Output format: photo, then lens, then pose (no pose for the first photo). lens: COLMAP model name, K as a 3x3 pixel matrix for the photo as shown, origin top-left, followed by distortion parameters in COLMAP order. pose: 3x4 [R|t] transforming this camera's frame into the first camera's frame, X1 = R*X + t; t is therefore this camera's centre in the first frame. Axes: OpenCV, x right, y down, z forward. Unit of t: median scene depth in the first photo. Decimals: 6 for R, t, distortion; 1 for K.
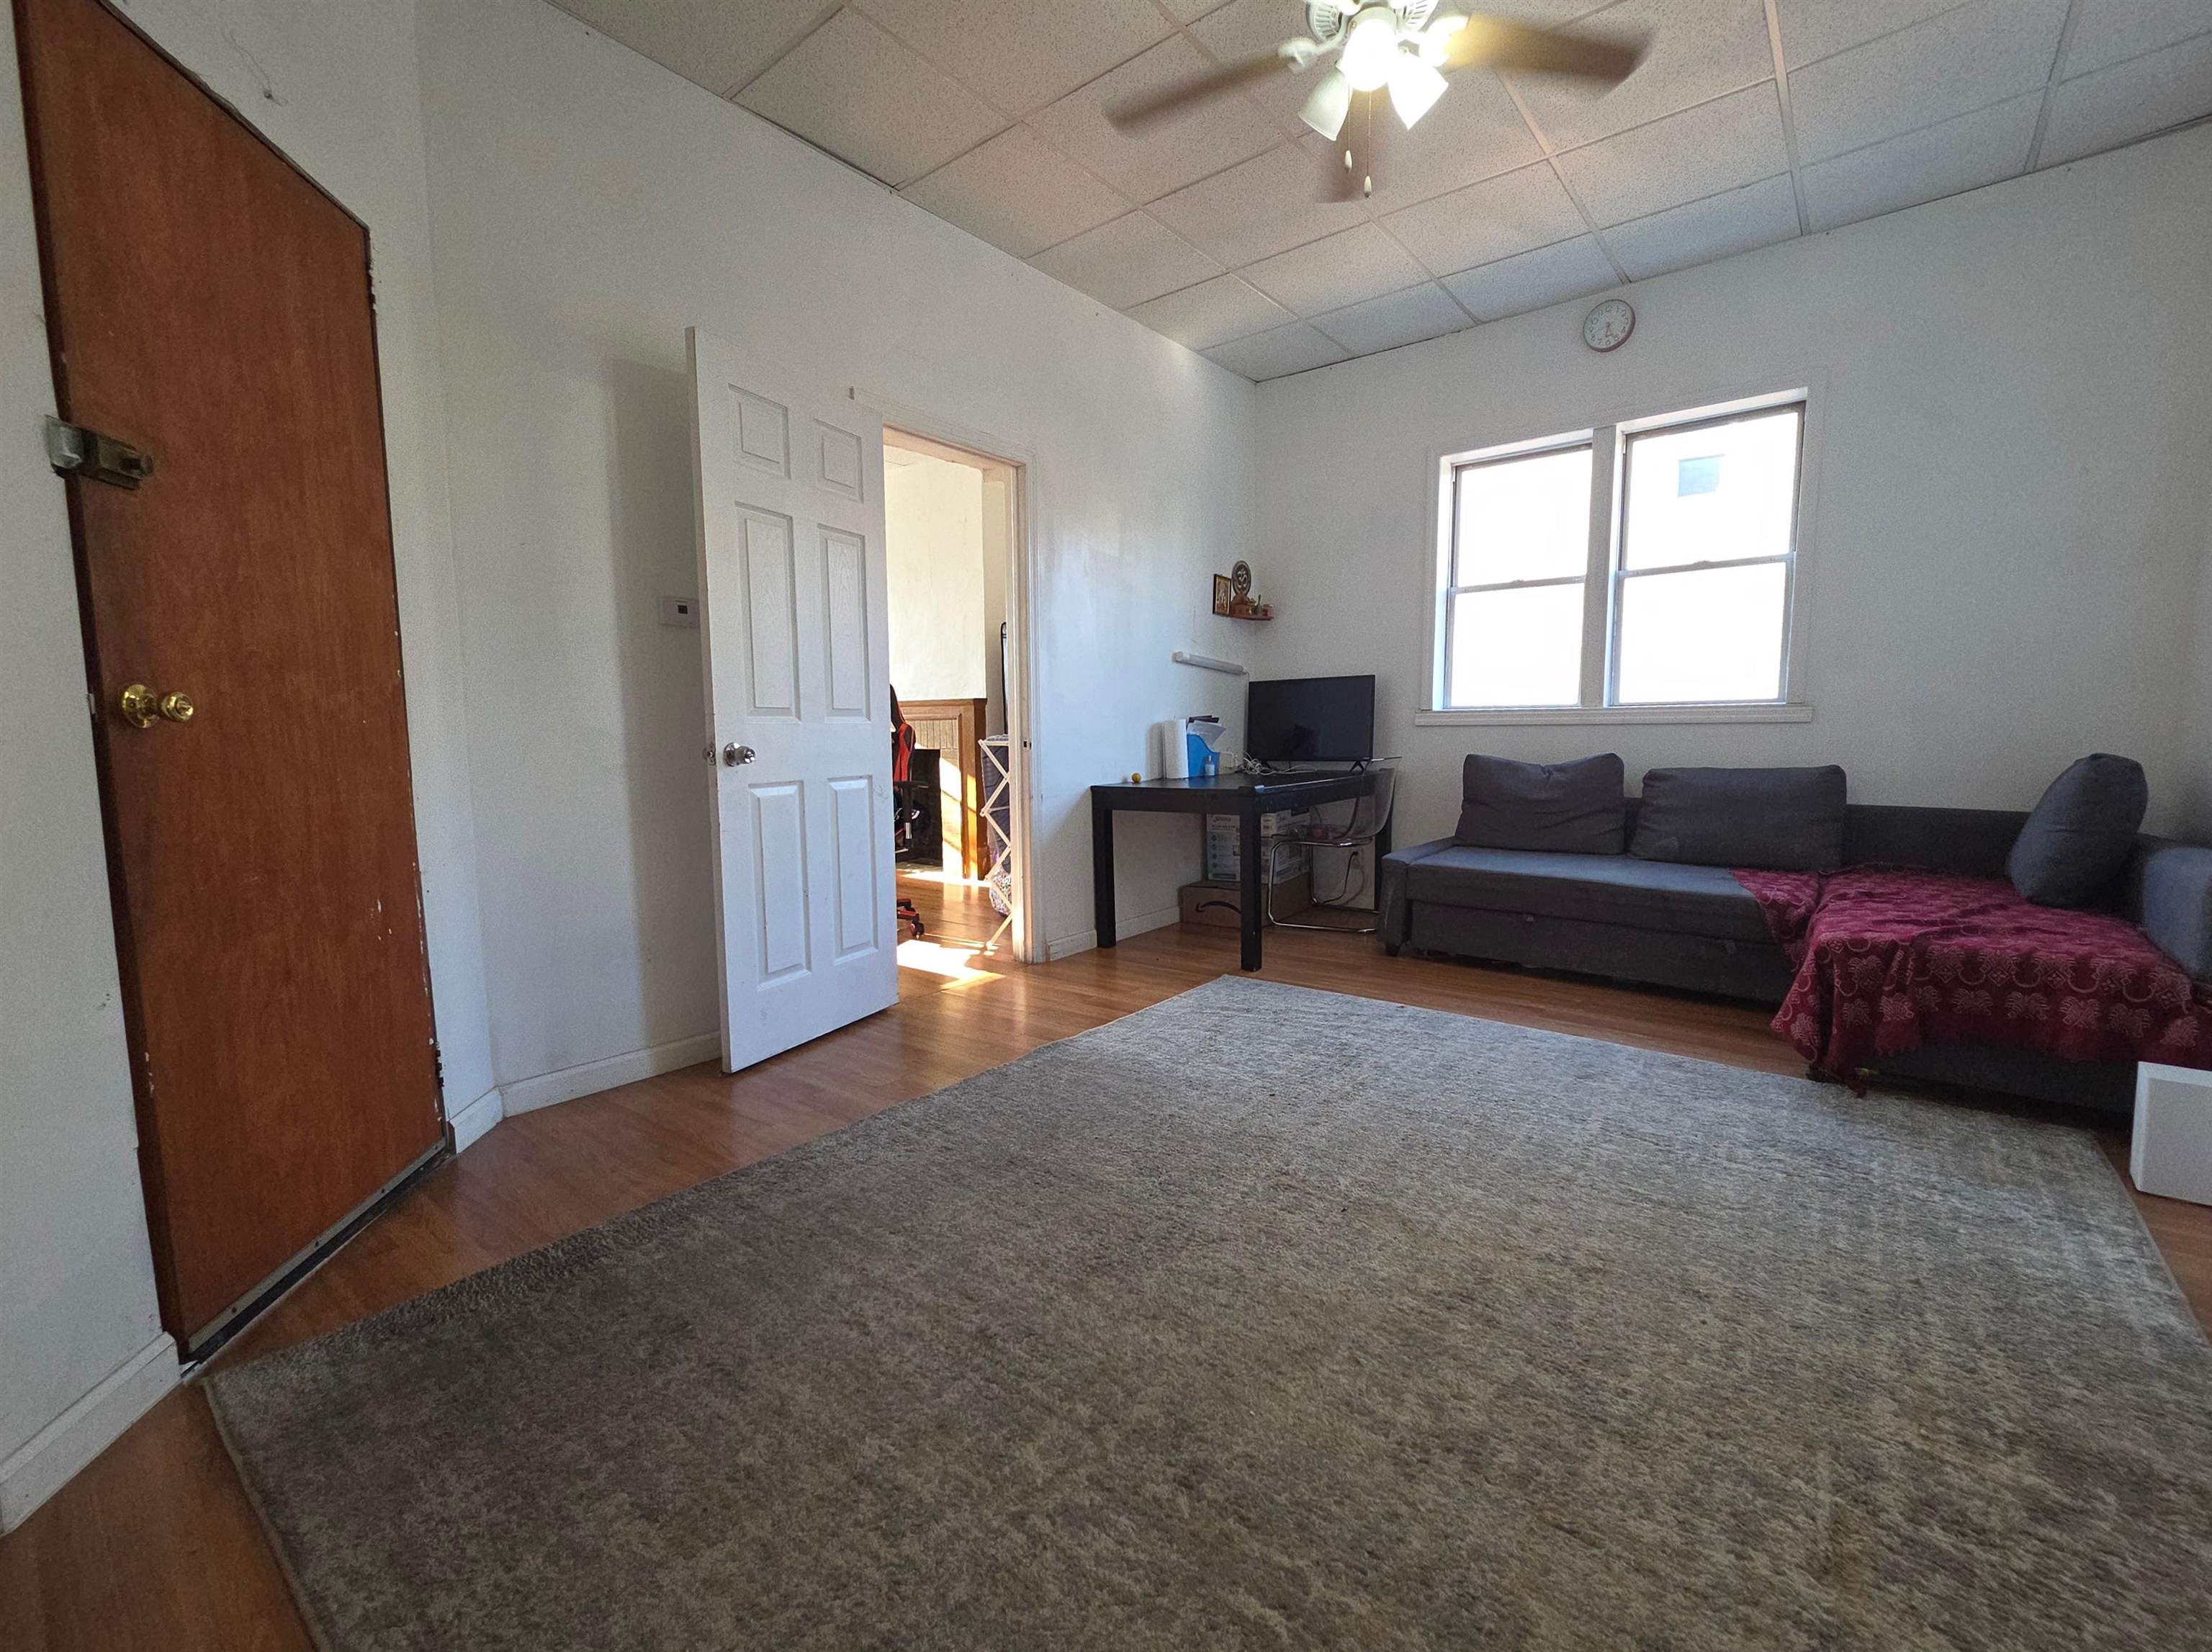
lens RADIAL K [[907.4, 0, 1107.4], [0, 907.4, 827.9], [0, 0, 1]] dist [0.009148, -0.002996]
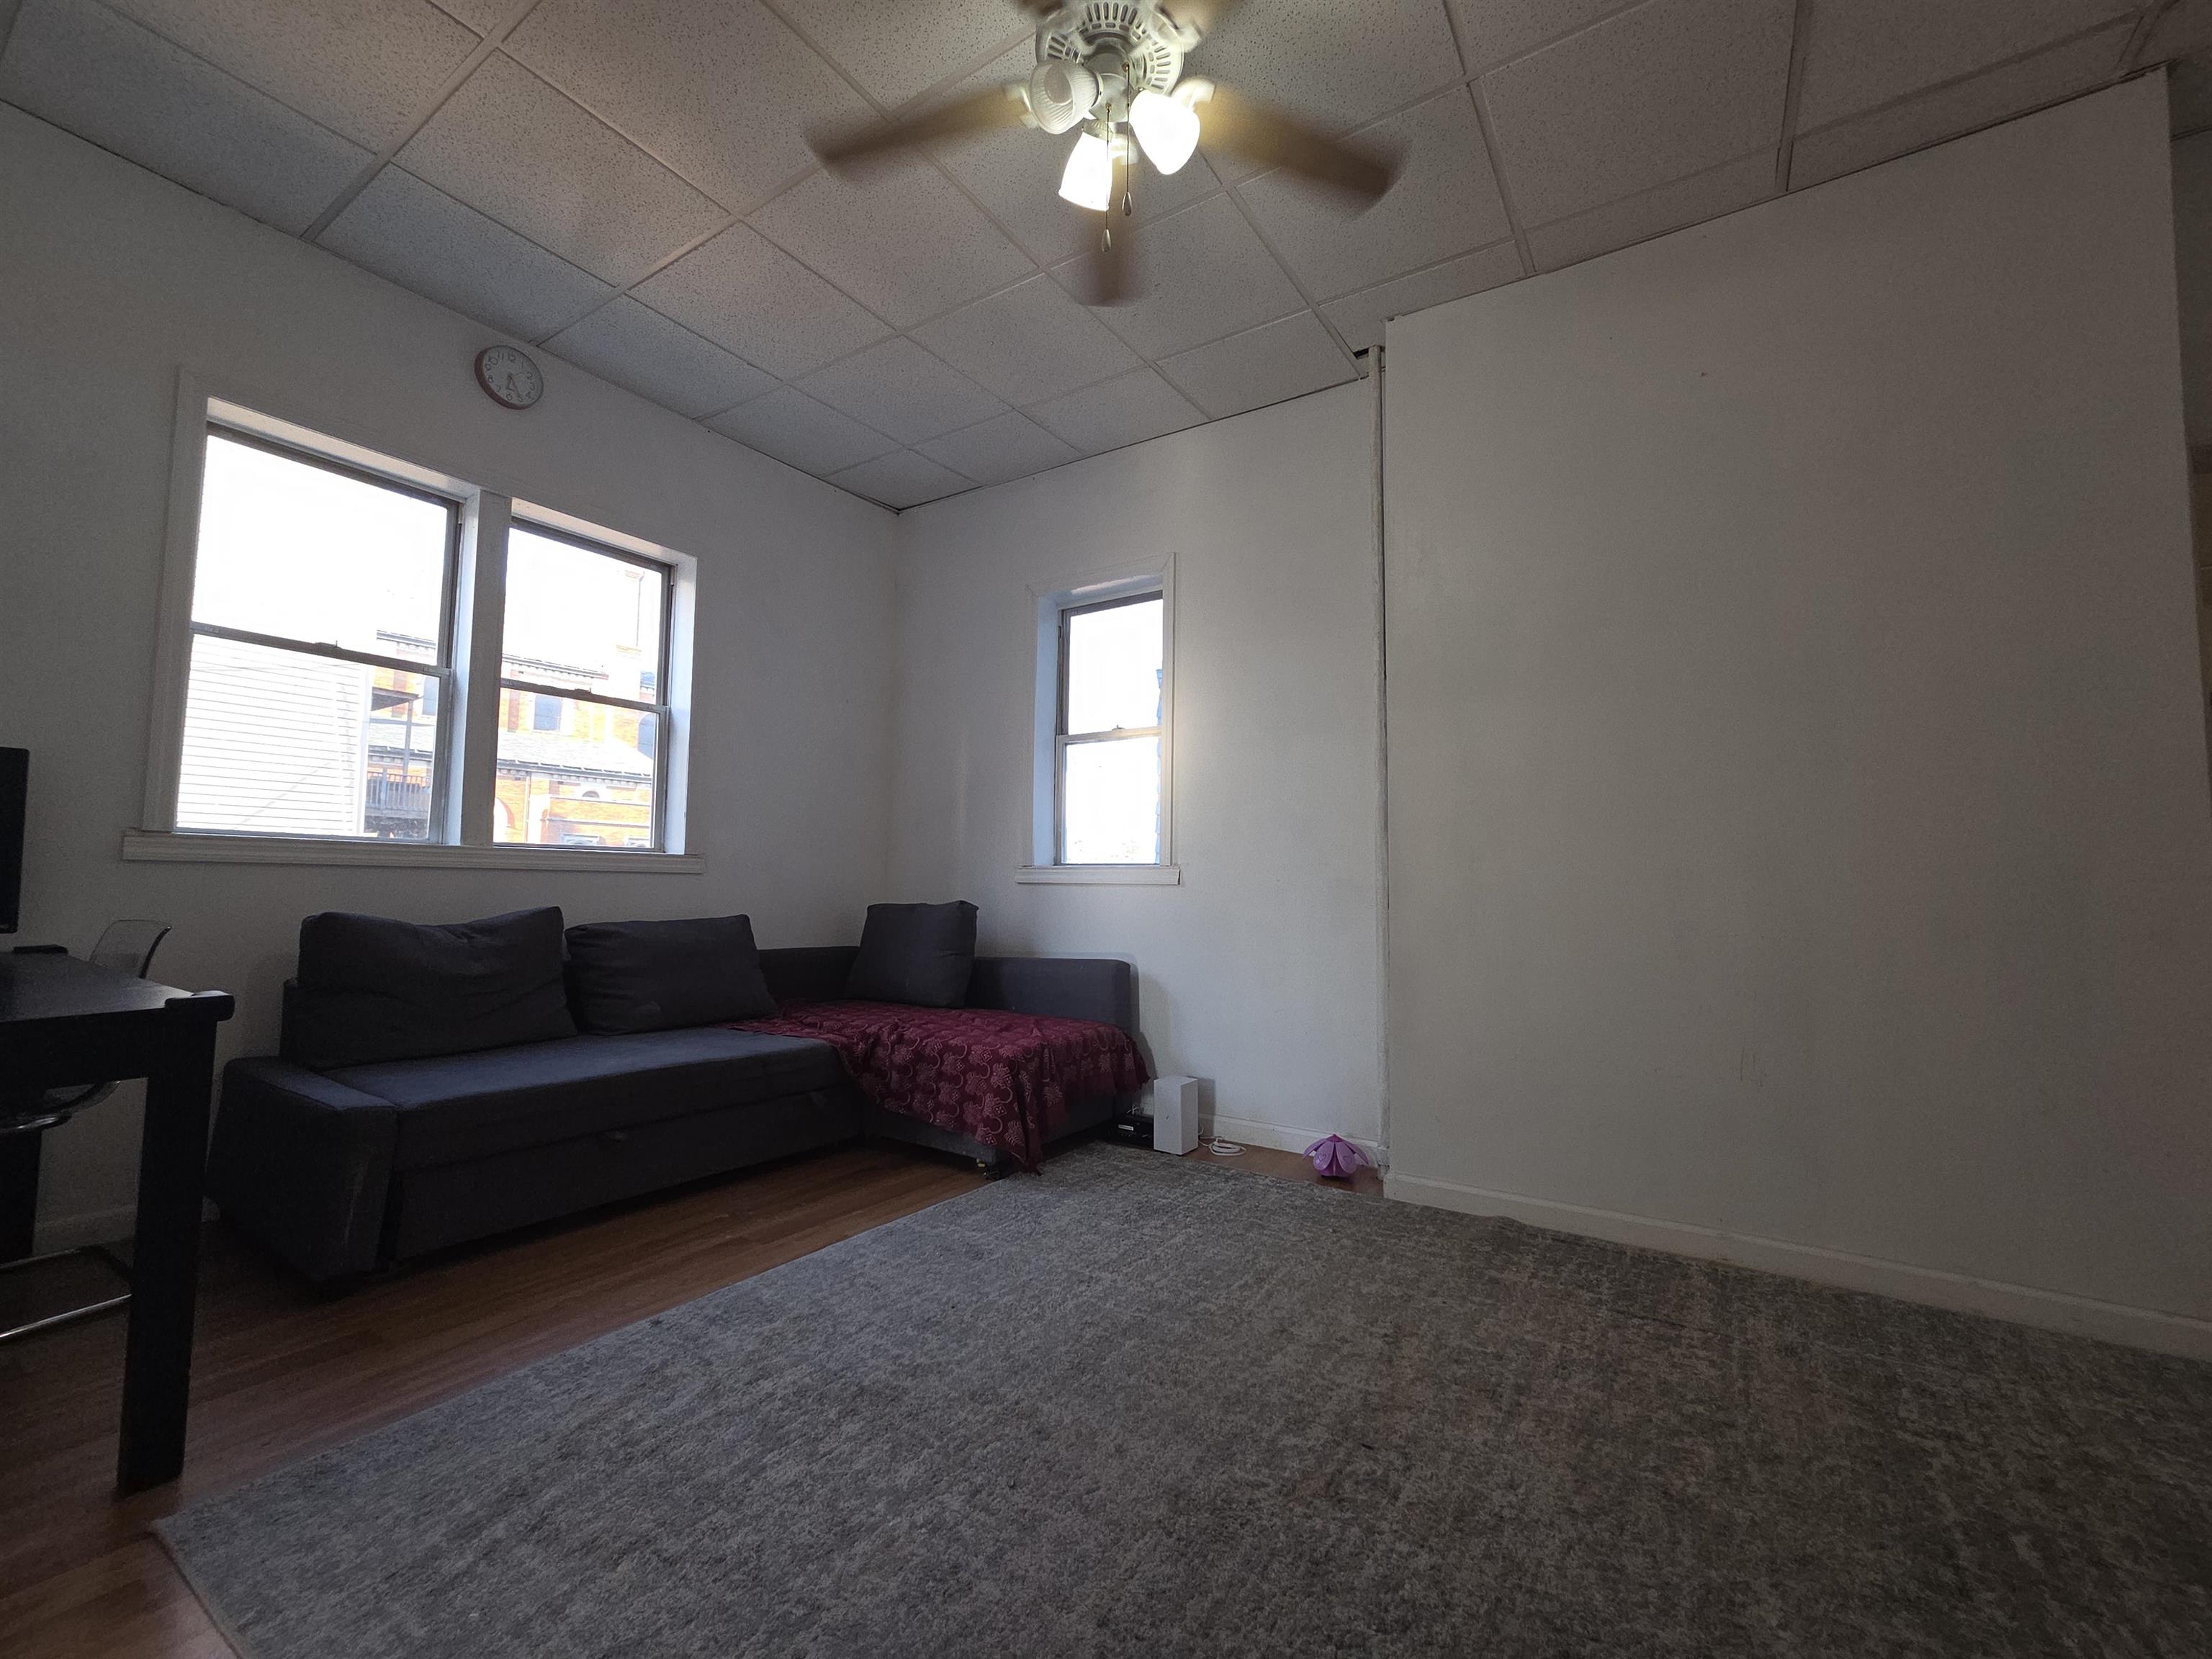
lens RADIAL K [[907.4, 0, 1111.9], [0, 907.4, 825.8], [0, 0, 1]] dist [0.009148, -0.002996]
pose [[-0.100846, 0.079074, 0.991755, -0.391665], [0.097033, 0.992866, -0.069296, -0.071106], [-0.990159, 0.089245, -0.107799, 0.854014]]
